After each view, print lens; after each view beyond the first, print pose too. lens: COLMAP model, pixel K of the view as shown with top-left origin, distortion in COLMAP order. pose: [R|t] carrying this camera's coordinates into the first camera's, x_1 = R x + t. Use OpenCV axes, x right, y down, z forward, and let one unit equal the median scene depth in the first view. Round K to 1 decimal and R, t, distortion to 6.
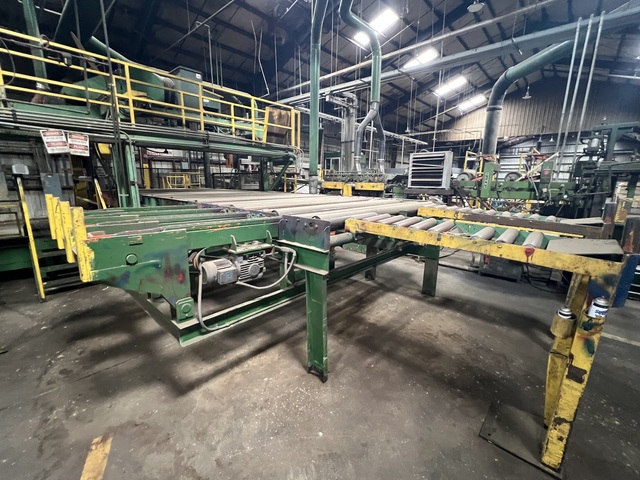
lens RADIAL K [[278.4, 0, 320.0], [0, 278.4, 240.0], [0, 0, 1]] dist [-0.000198, 0.000314]
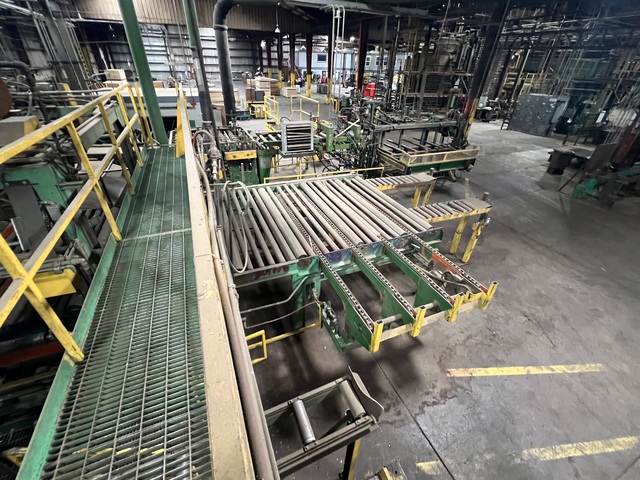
lens RADIAL K [[278.4, 0, 320.0], [0, 278.4, 240.0], [0, 0, 1]] dist [-0.000198, 0.000314]
pose [[0.421156, -0.489251, 0.763716, -0.783247], [0.164397, 0.869265, 0.466210, -0.436145], [-0.891965, -0.070795, 0.446527, 0.340239]]
